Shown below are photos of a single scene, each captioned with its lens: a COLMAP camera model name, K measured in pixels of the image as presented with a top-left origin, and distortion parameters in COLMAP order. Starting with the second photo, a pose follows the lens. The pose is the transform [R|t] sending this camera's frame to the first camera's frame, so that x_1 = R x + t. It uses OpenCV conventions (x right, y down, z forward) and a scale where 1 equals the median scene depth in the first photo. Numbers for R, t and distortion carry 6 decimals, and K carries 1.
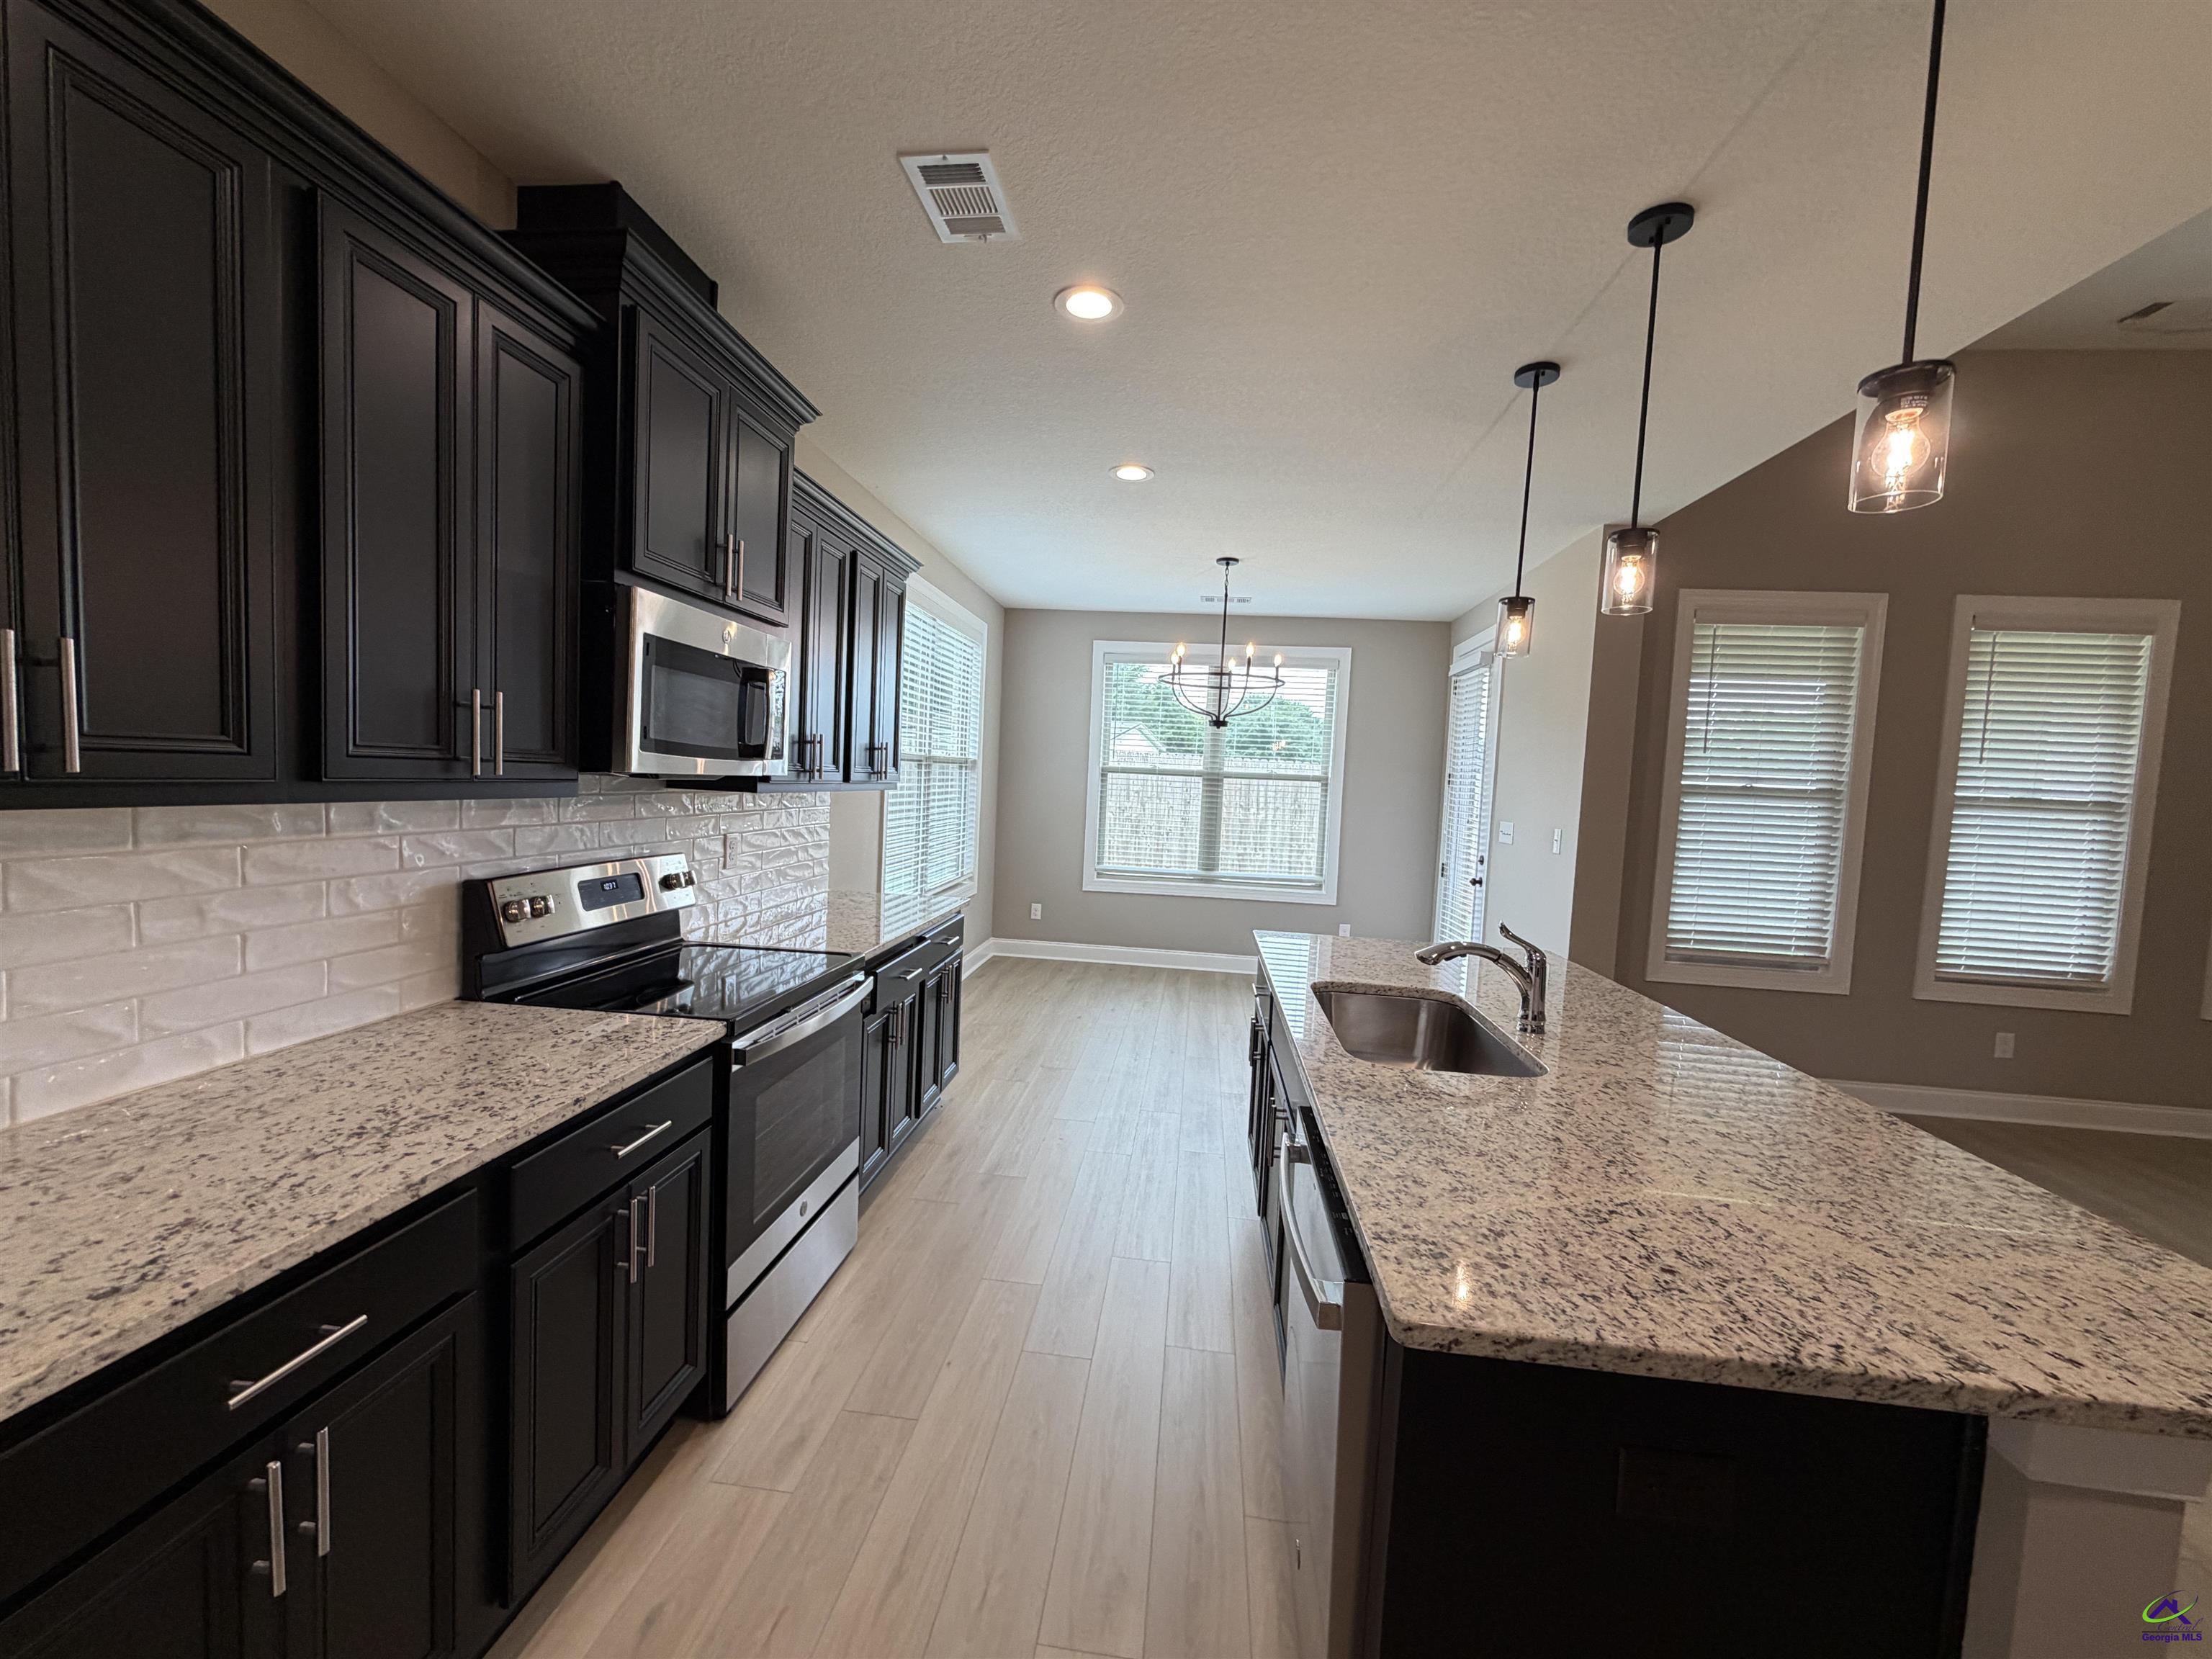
lens RADIAL K [[882.8, 0, 1098.7], [0, 882.8, 832.0], [0, 0, 1]] dist [0.000387, -0.000058]
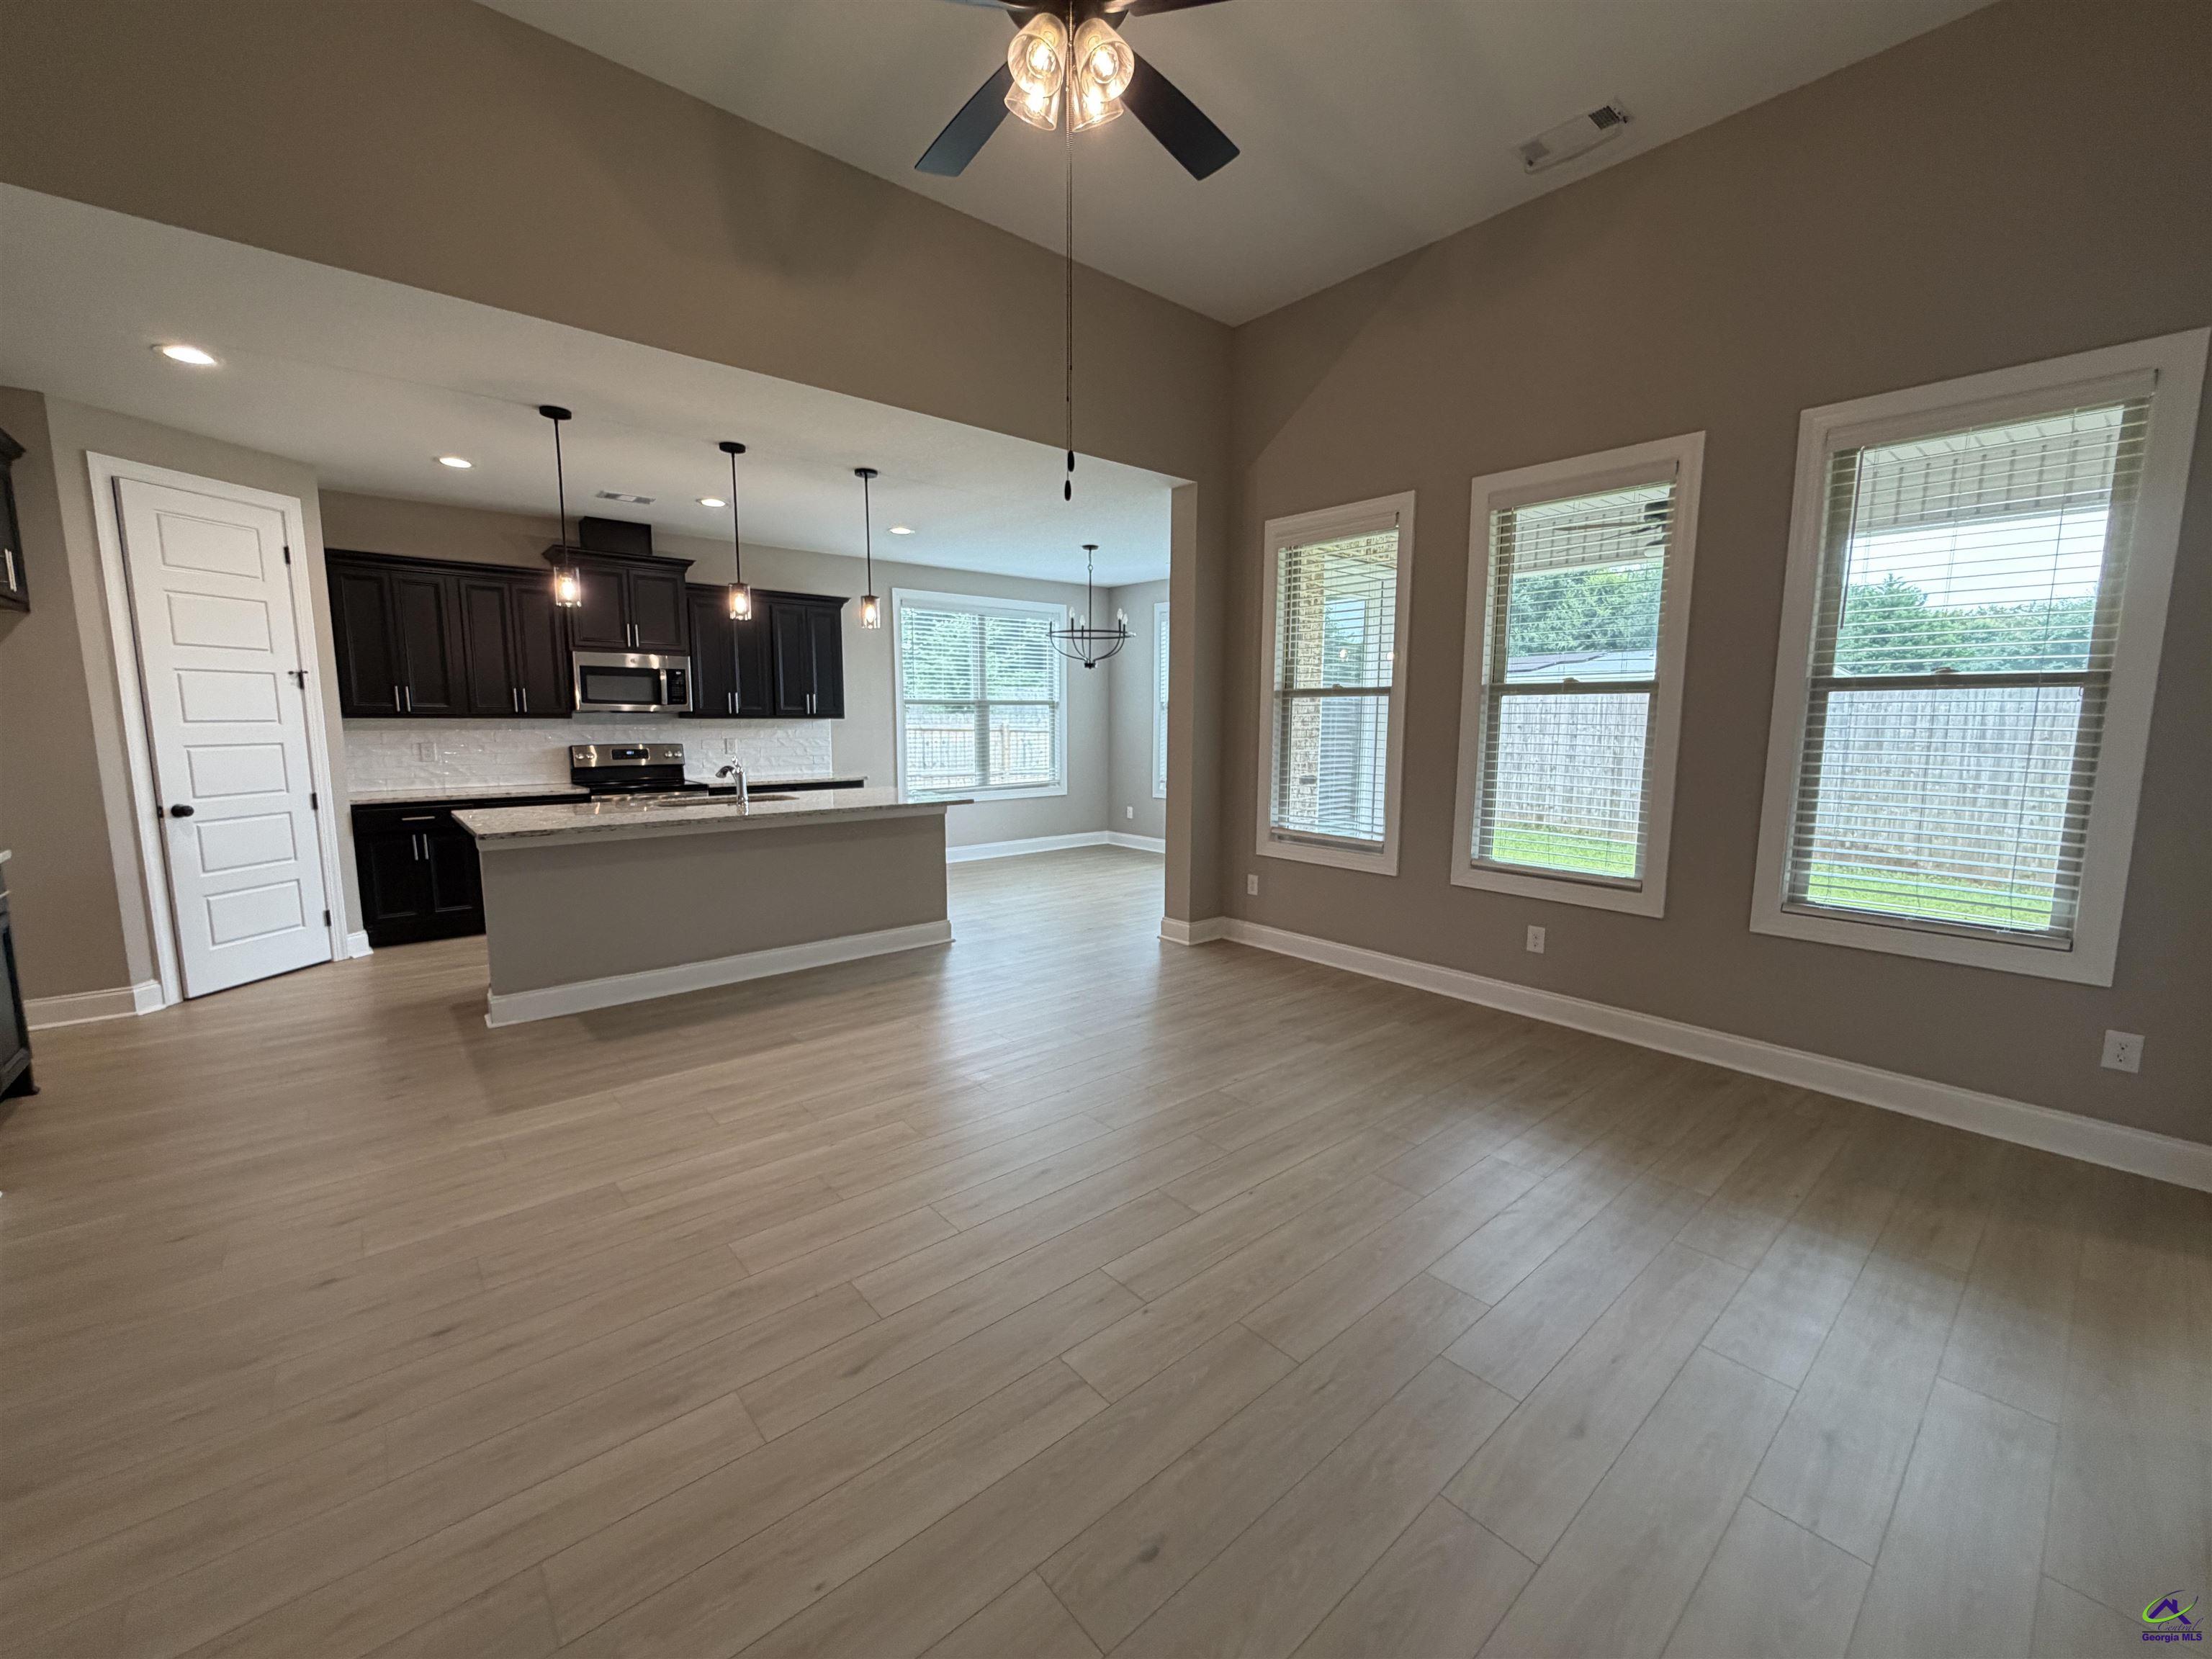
lens RADIAL K [[882.8, 0, 1099.4], [0, 882.8, 832.0], [0, 0, 1]] dist [0.000387, -0.000058]
pose [[0.732870, 0.045345, -0.678856, 1.344783], [-0.010937, 0.998433, 0.054885, 0.078323], [0.680280, -0.032799, 0.732218, -0.026315]]
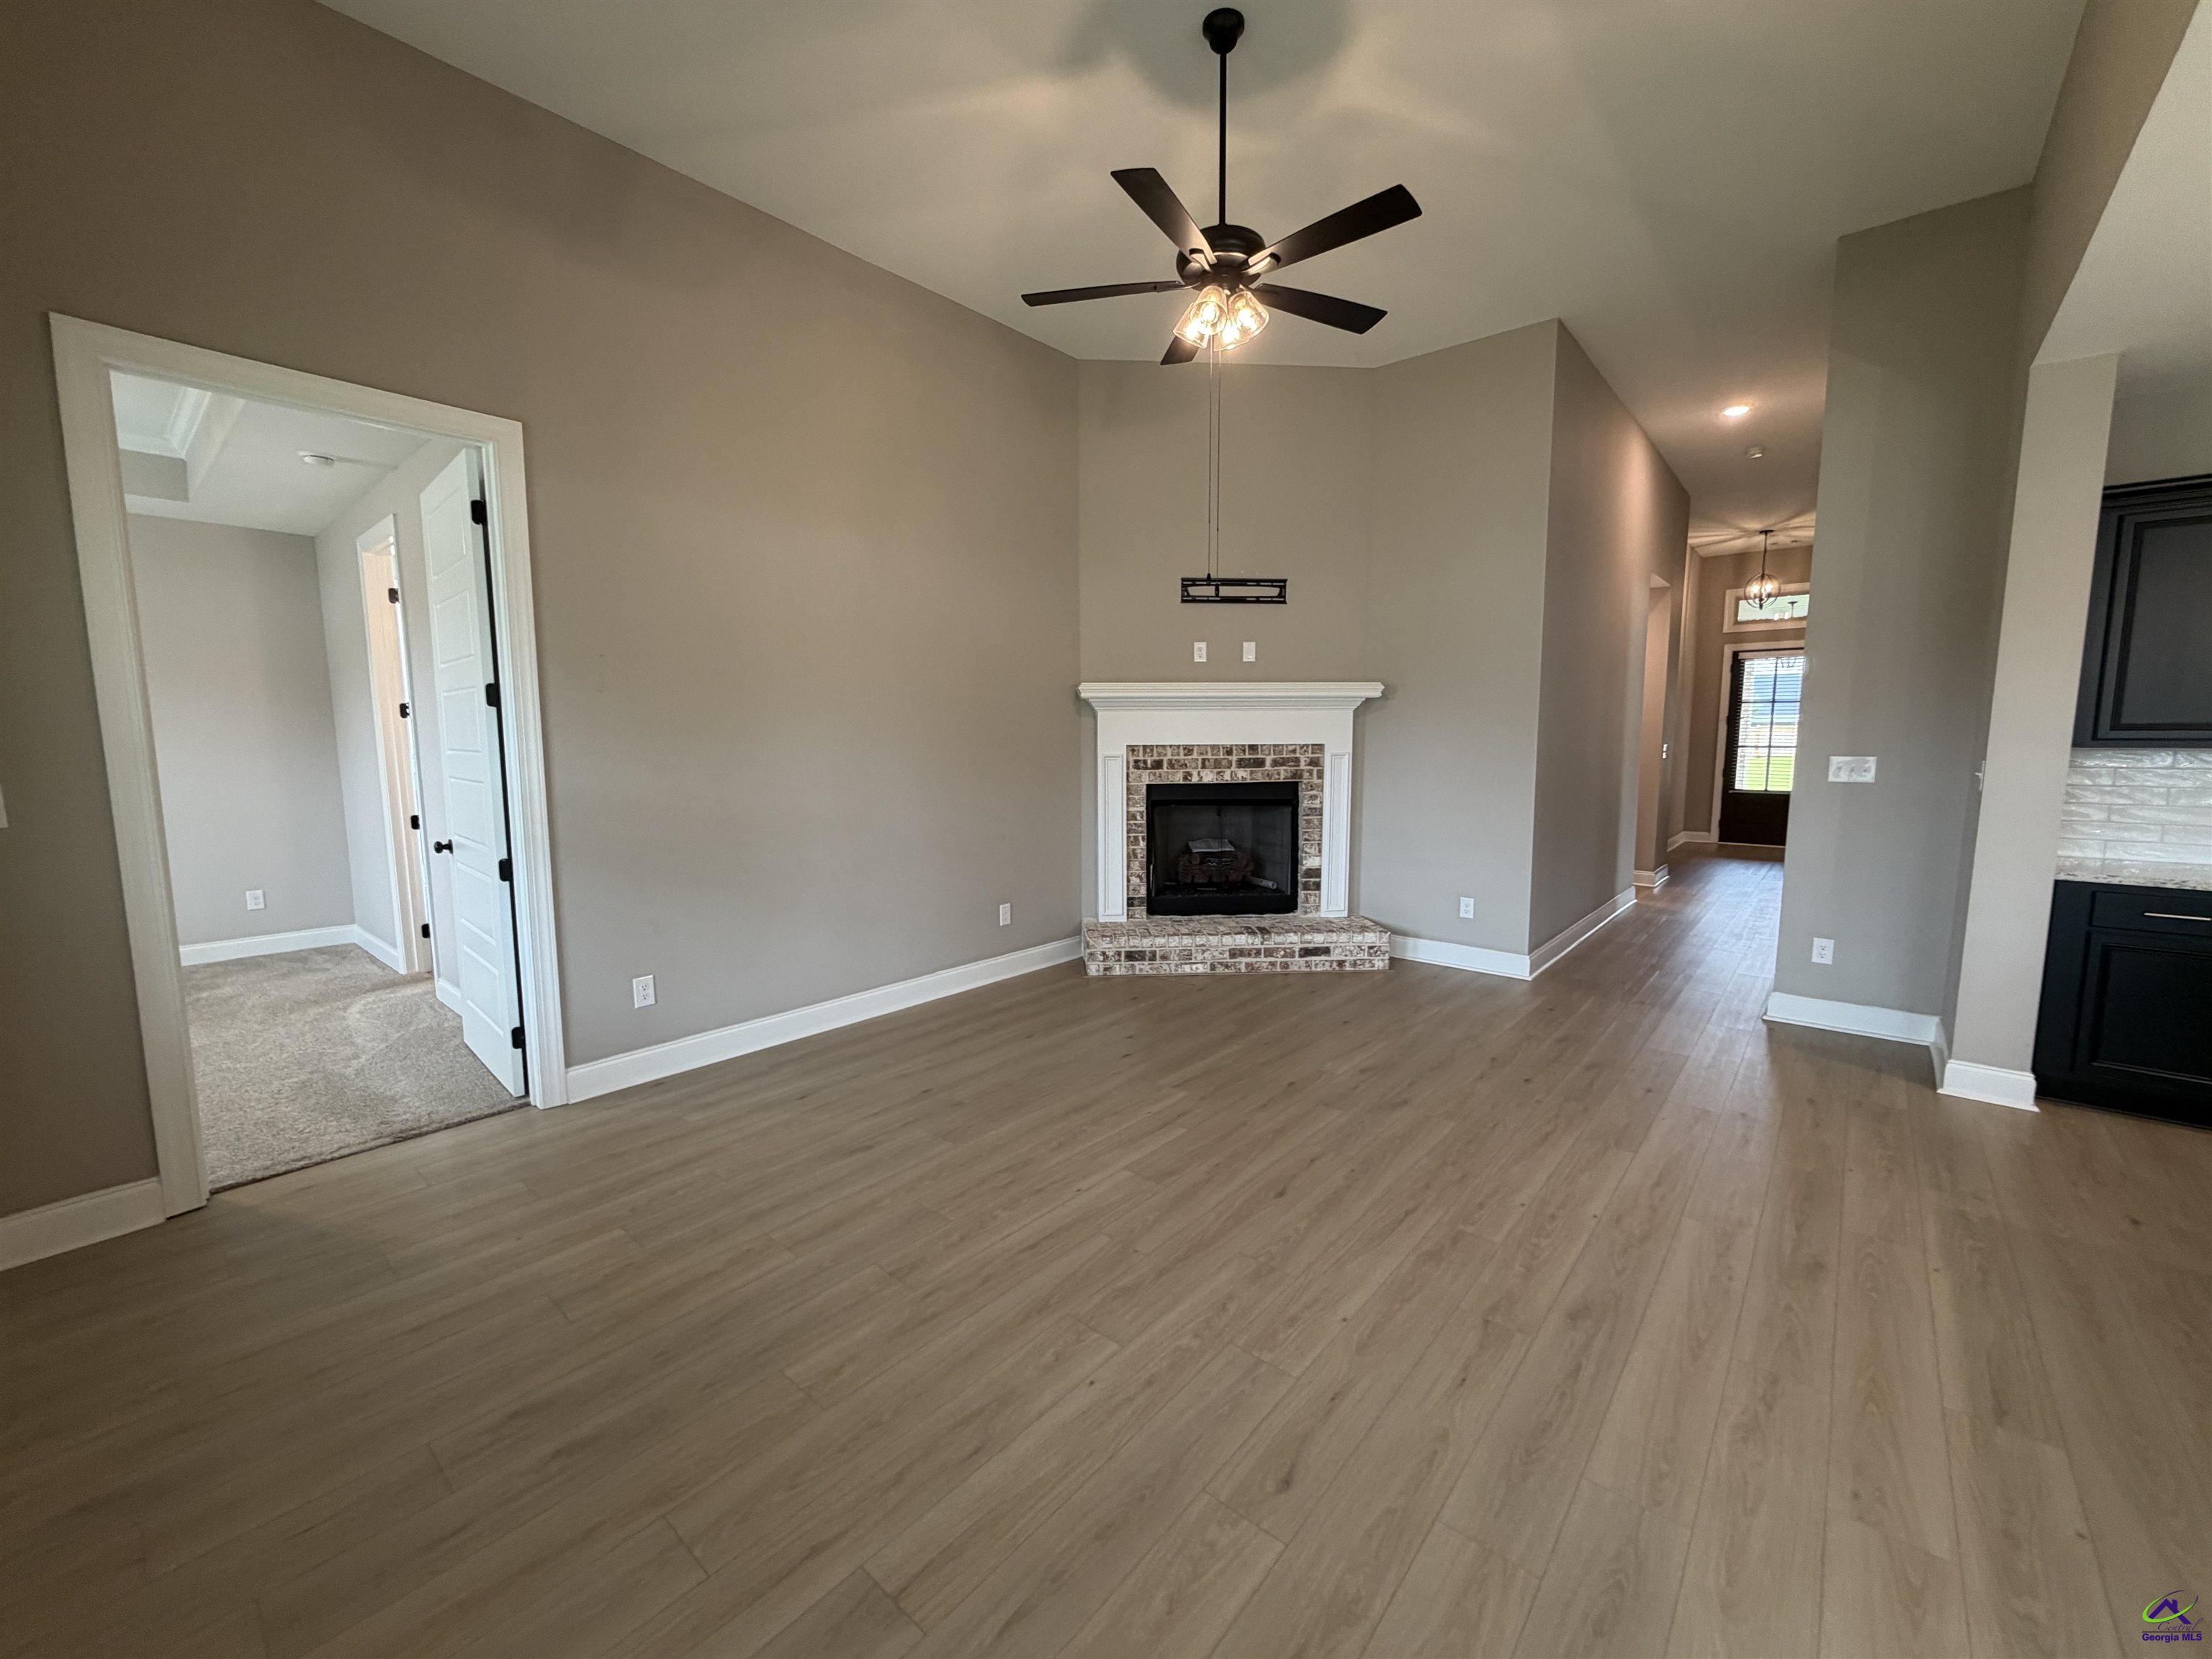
lens RADIAL K [[882.8, 0, 1101.7], [0, 882.8, 831.5], [0, 0, 1]] dist [0.000387, -0.000058]
pose [[-0.829720, -0.107781, 0.547676, 0.673375], [-0.003088, 0.982052, 0.188586, -0.021958], [-0.558172, 0.154782, -0.815160, 0.969228]]
